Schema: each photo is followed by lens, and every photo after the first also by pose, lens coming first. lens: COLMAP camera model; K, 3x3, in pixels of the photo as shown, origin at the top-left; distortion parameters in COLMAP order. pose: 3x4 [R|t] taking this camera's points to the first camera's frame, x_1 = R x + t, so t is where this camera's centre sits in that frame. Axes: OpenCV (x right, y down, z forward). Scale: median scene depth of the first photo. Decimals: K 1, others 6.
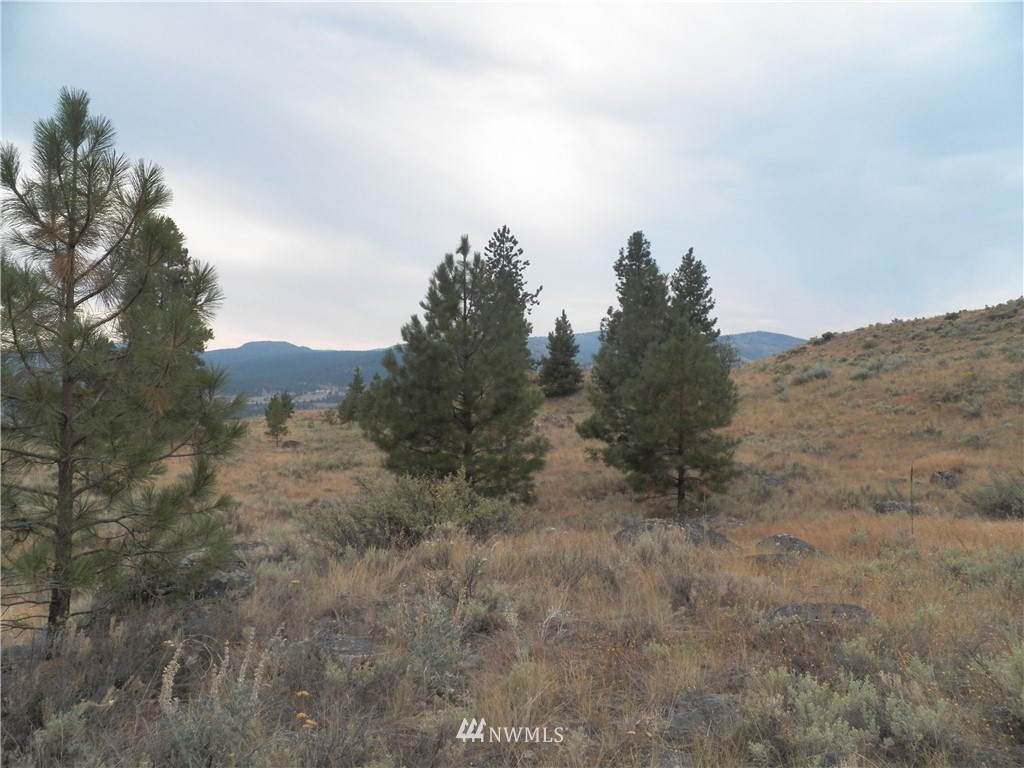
lens RADIAL K [[833.5, 0, 512.4], [0, 833.5, 386.6], [0, 0, 1]] dist [-0.141451, 0.107578]
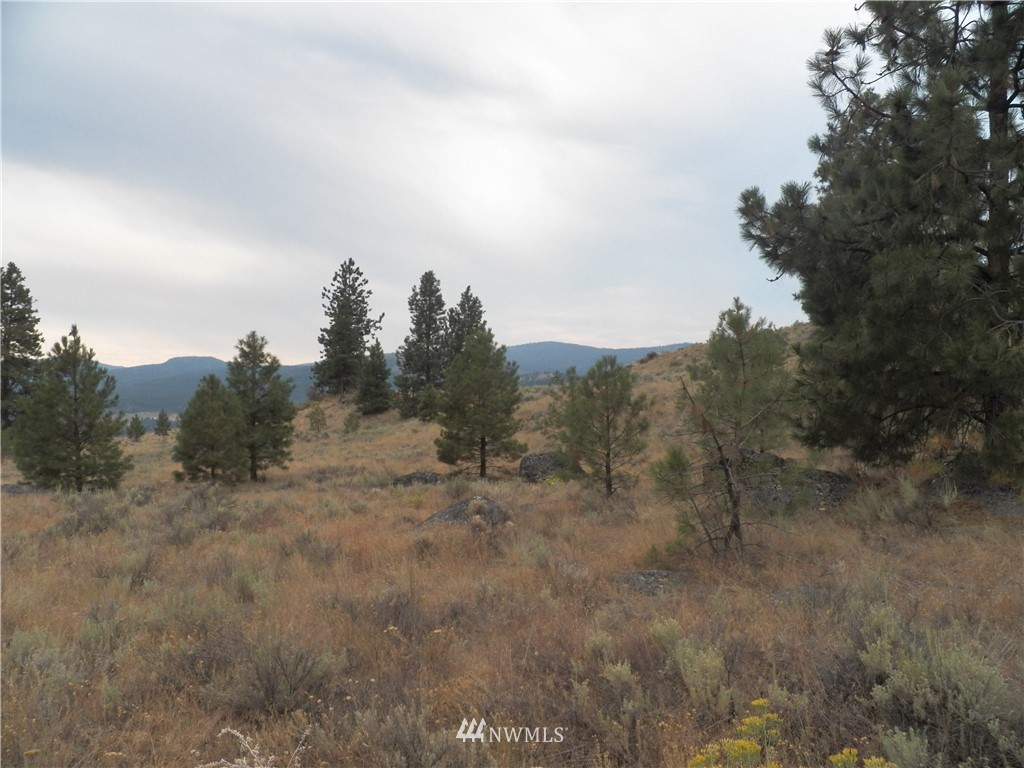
lens RADIAL K [[833.5, 0, 513.2], [0, 833.5, 383.1], [0, 0, 1]] dist [-0.141451, 0.107578]
pose [[0.996559, -0.009560, 0.082329, 0.169847], [0.011178, 0.999753, -0.019220, -0.007297], [-0.082125, 0.020074, 0.996420, -0.161502]]
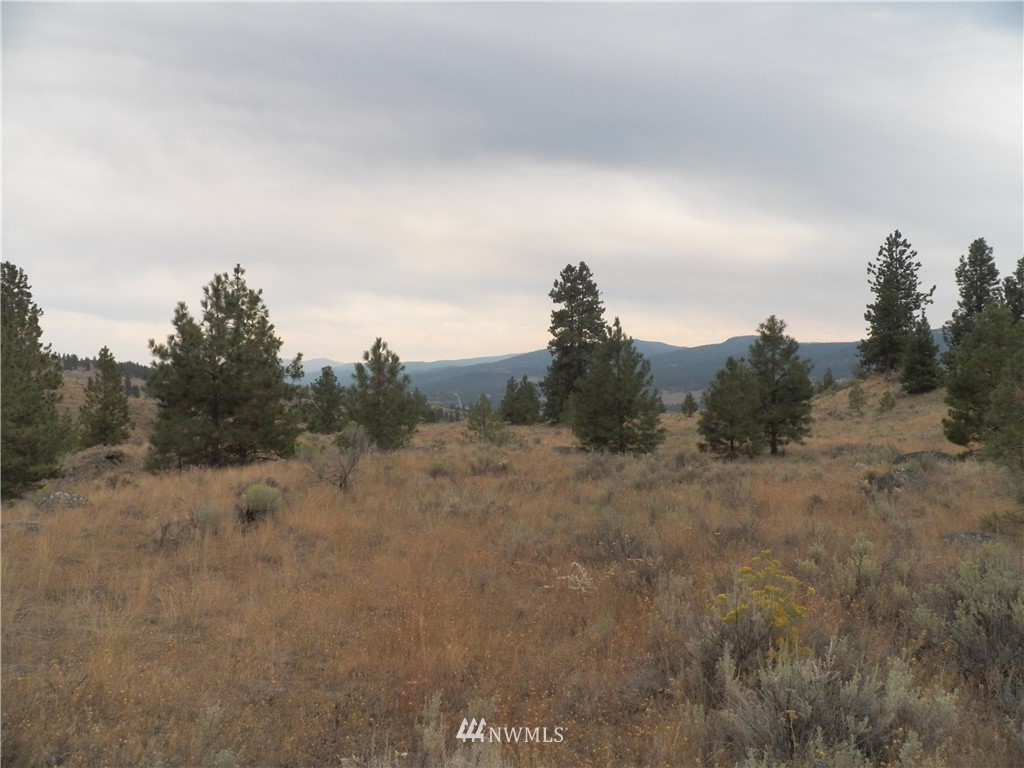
lens RADIAL K [[833.5, 0, 517.5], [0, 833.5, 377.3], [0, 0, 1]] dist [-0.141451, 0.107578]
pose [[0.843302, -0.013579, -0.537268, 0.200858], [0.011618, 0.999908, -0.007036, -0.007962], [0.537314, -0.000308, 0.843382, -0.193172]]
